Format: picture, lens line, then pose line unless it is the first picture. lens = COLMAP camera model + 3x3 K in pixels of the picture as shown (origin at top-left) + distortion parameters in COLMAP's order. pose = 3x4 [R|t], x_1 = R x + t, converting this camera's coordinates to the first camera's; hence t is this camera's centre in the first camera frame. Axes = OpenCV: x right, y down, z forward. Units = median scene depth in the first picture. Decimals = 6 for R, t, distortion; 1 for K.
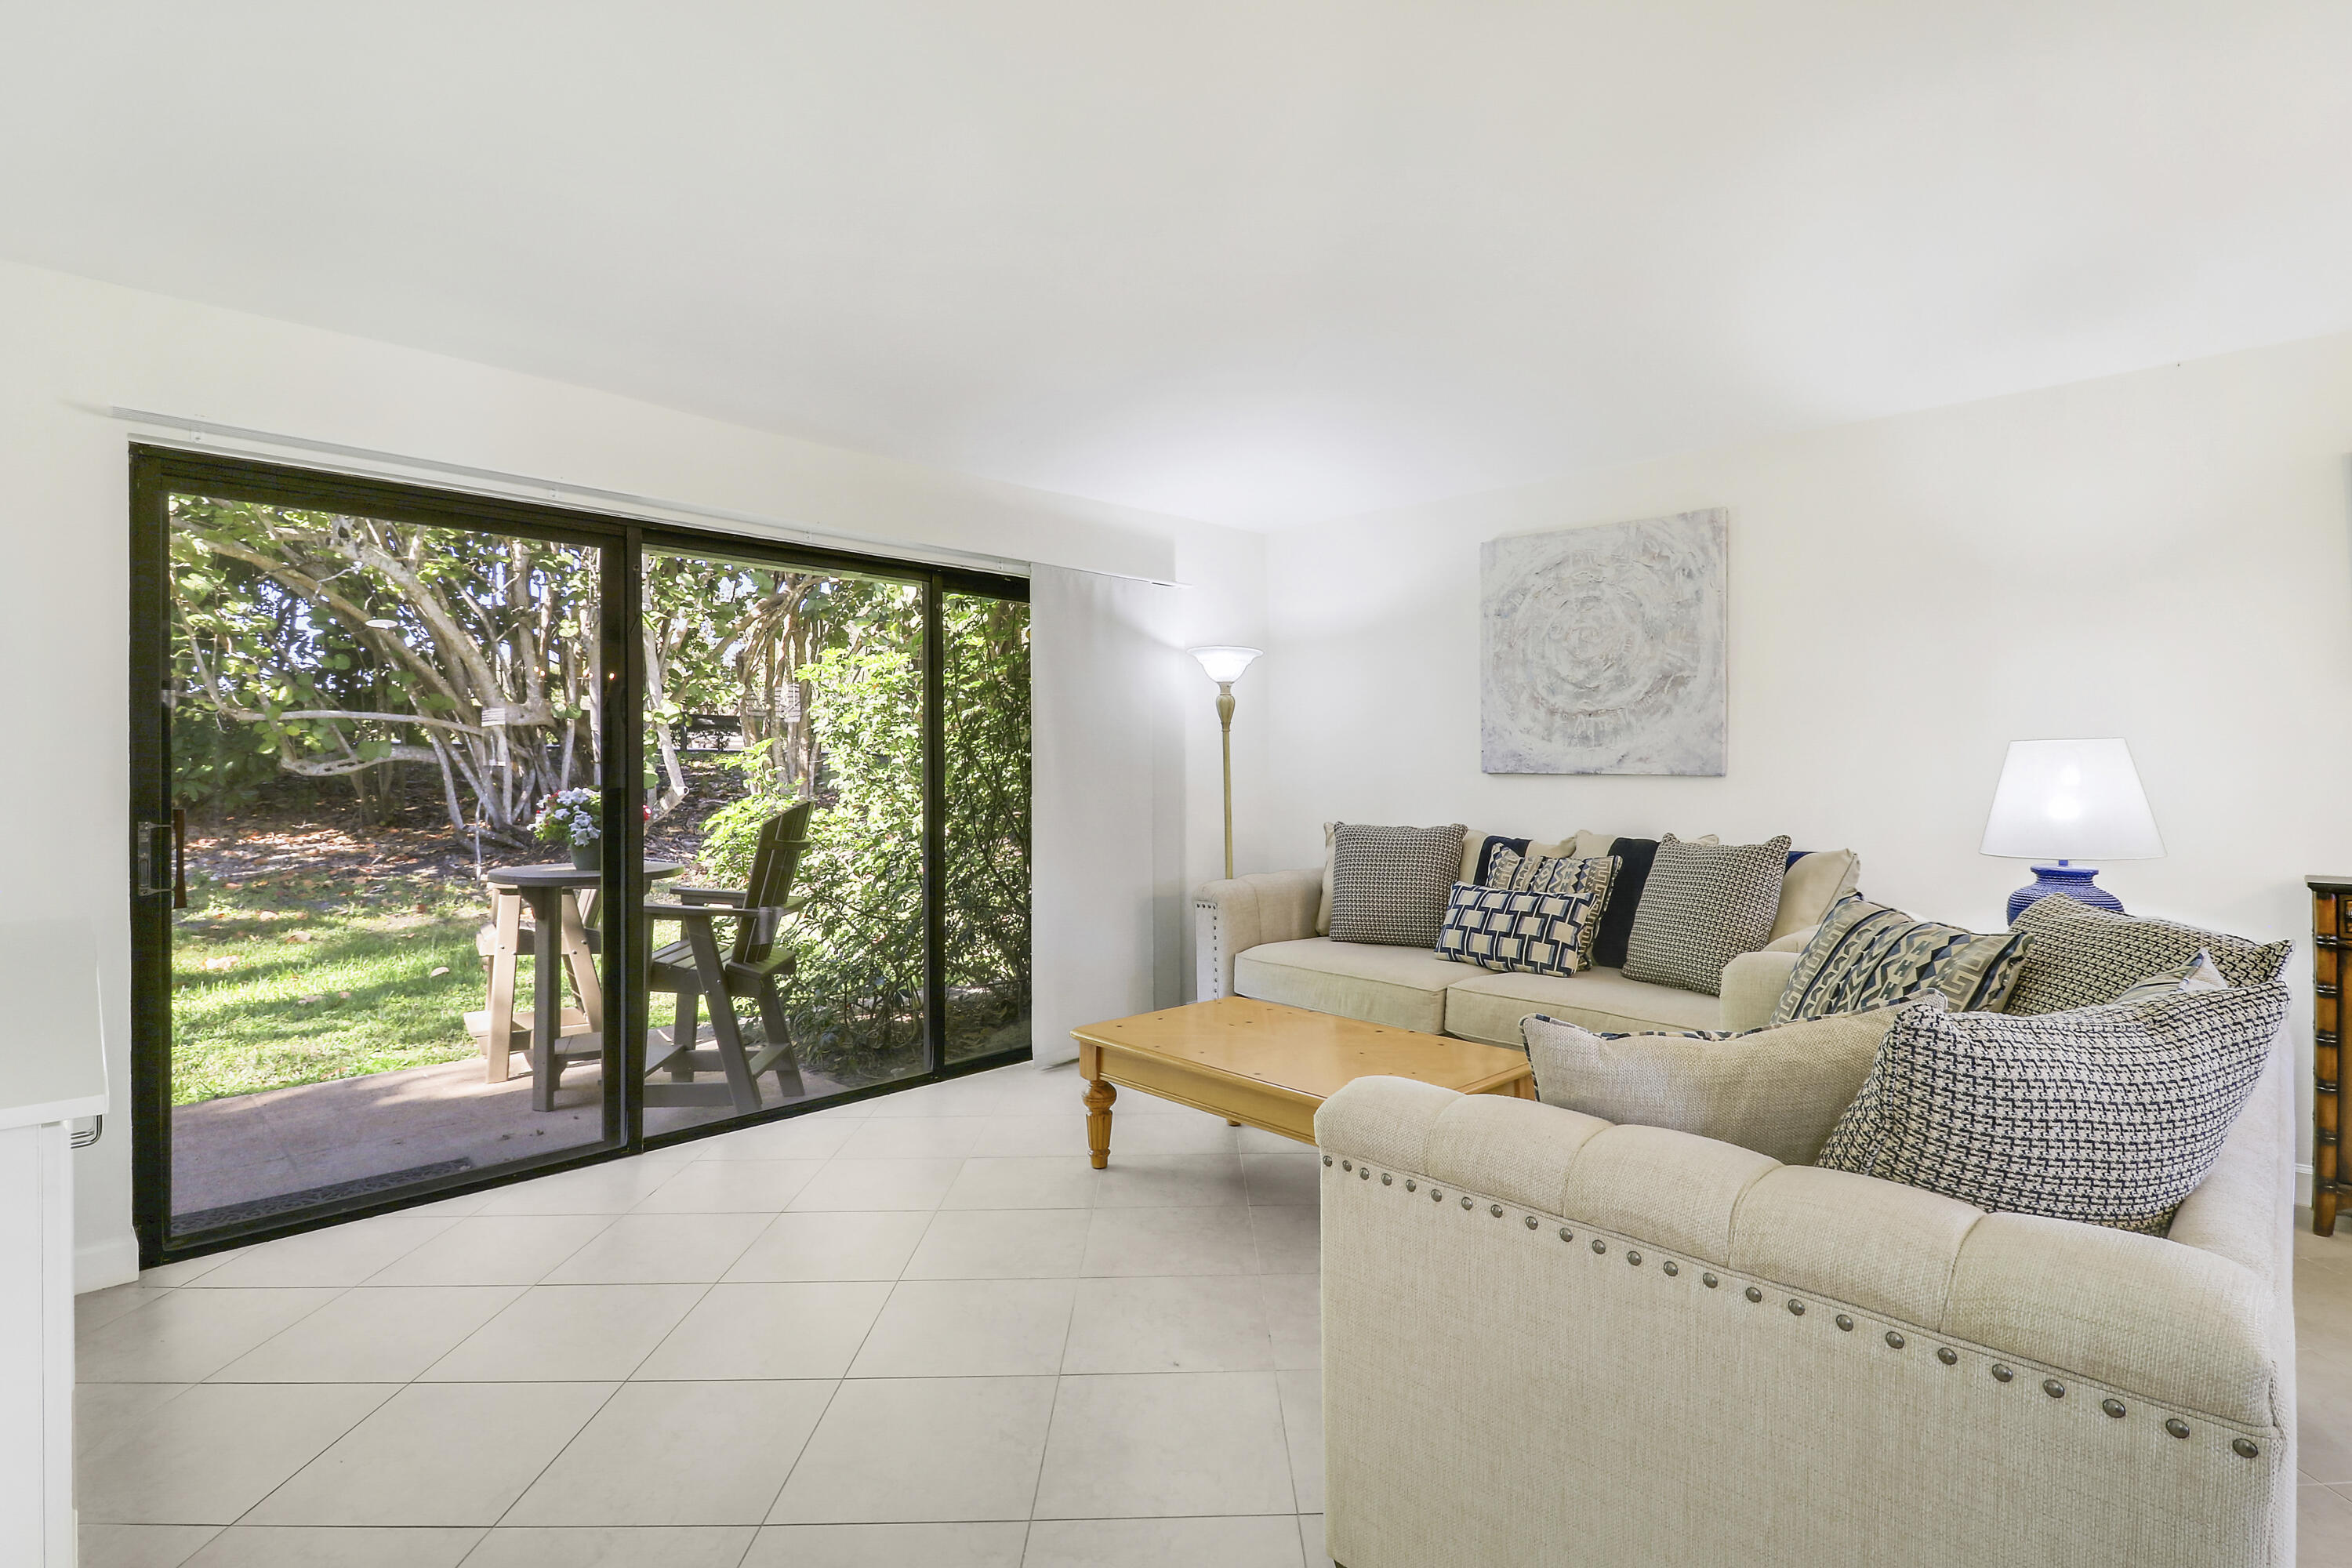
lens RADIAL K [[1113.9, 0, 1174.3], [0, 1113.9, 779.8], [0, 0, 1]] dist [0.002744, -0.000461]
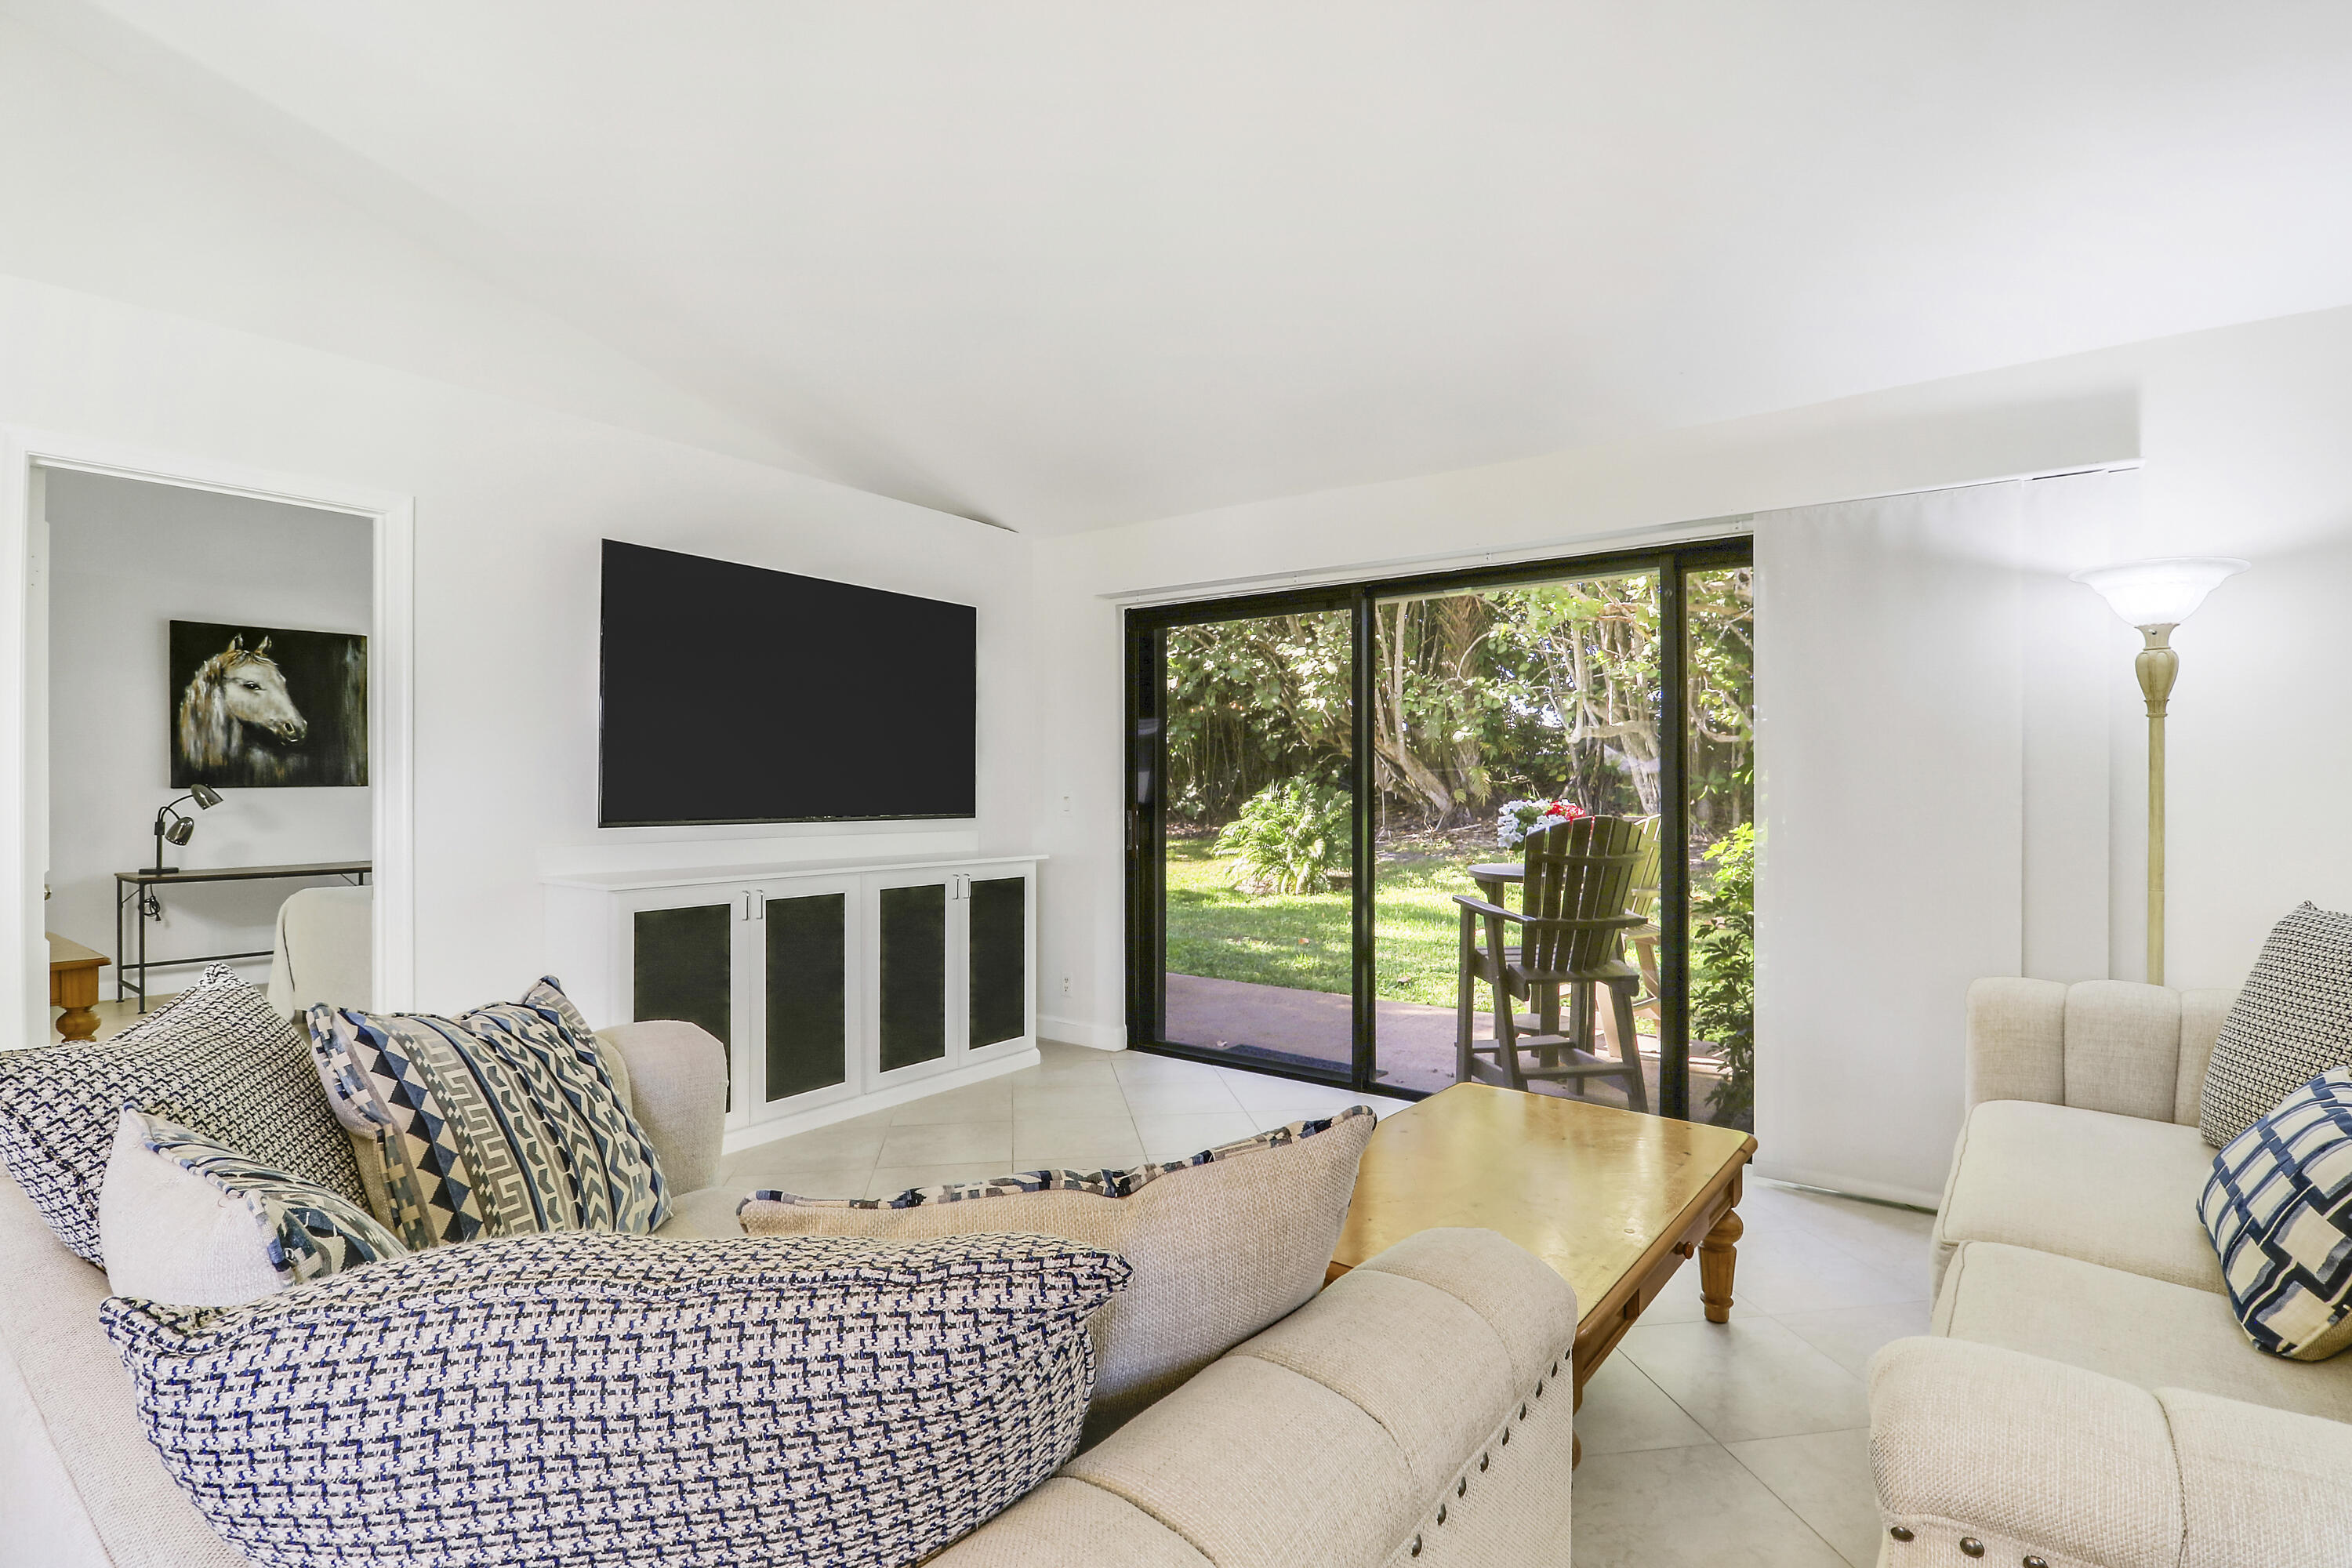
lens RADIAL K [[1113.9, 0, 1174.6], [0, 1113.9, 782.7], [0, 0, 1]] dist [0.002744, -0.000461]
pose [[0.141429, 0.009488, -0.989903, 0.542810], [-0.001974, 0.999955, 0.009302, -0.015266], [0.989946, 0.000638, 0.141442, 0.466968]]
